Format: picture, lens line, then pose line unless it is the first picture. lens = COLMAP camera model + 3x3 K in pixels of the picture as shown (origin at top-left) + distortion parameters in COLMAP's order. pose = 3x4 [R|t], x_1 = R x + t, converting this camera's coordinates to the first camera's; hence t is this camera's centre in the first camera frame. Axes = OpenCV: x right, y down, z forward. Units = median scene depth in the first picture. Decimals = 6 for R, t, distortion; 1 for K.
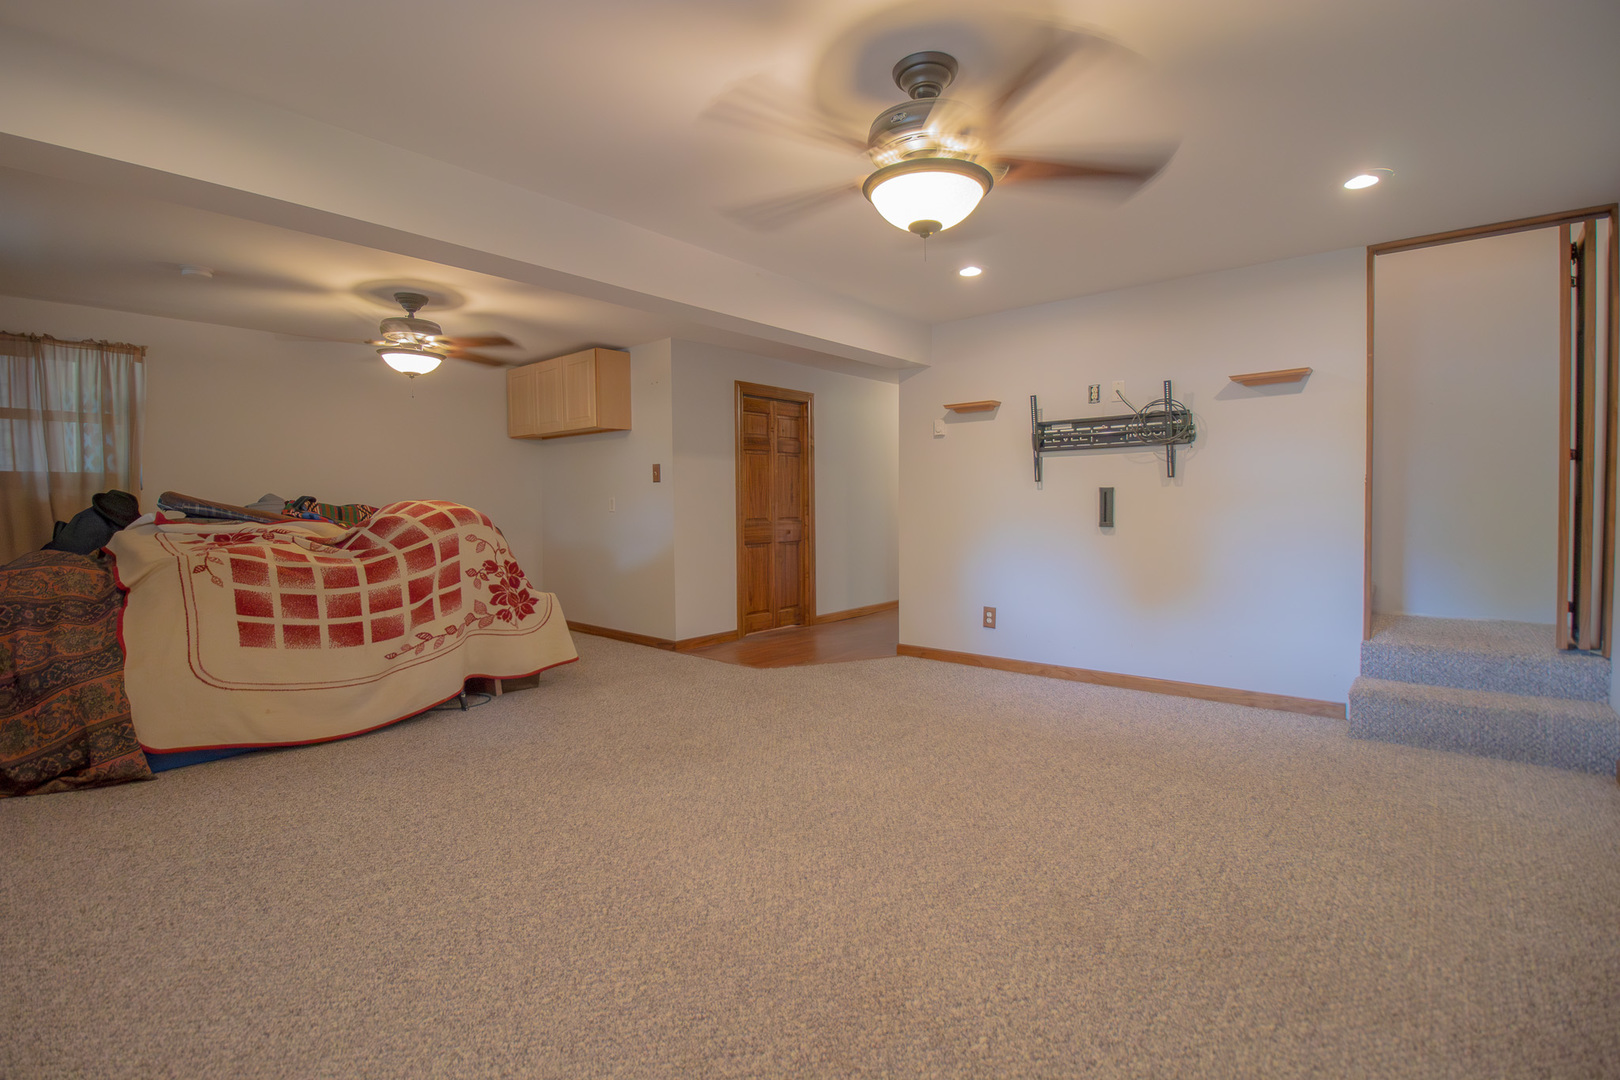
lens RADIAL K [[747.8, 0, 797.3], [0, 747.8, 535.3], [0, 0, 1]] dist [-0.008748, -0.008926]
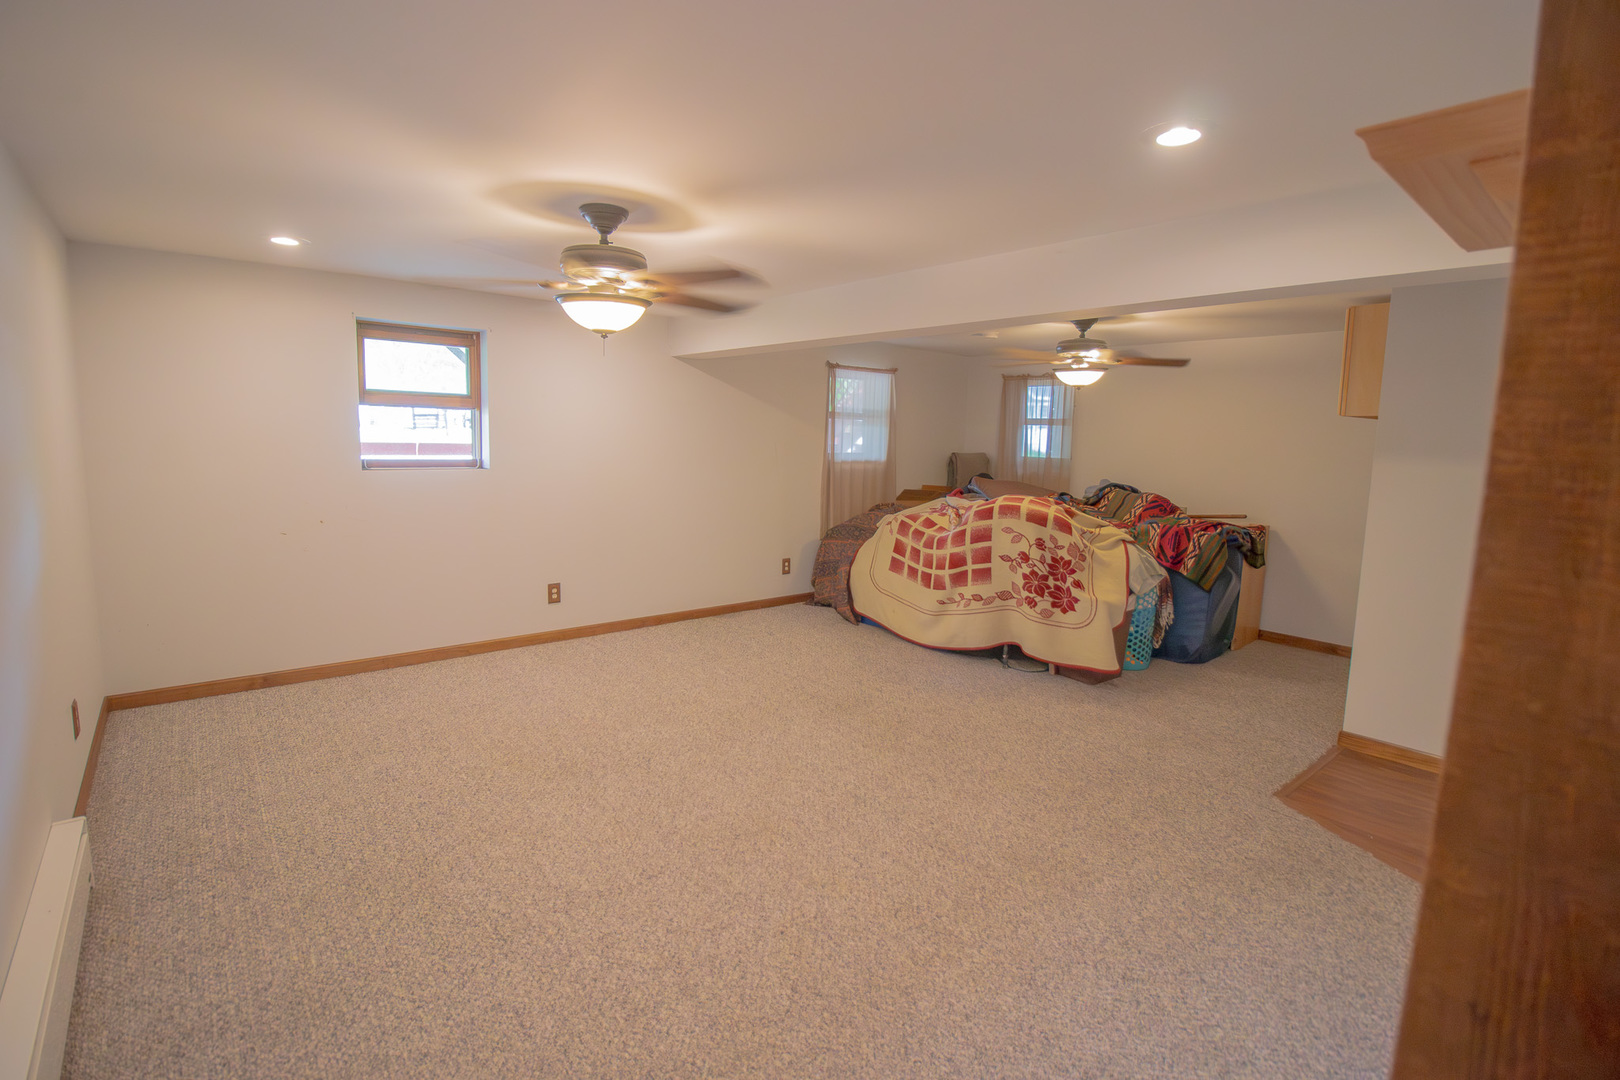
lens RADIAL K [[747.8, 0, 797.7], [0, 747.8, 534.6], [0, 0, 1]] dist [-0.008748, -0.008926]
pose [[-0.170654, 0.137183, -0.975735, 0.846543], [-0.067906, 0.986269, 0.150540, -0.156279], [0.982988, 0.091949, -0.158995, 0.907028]]
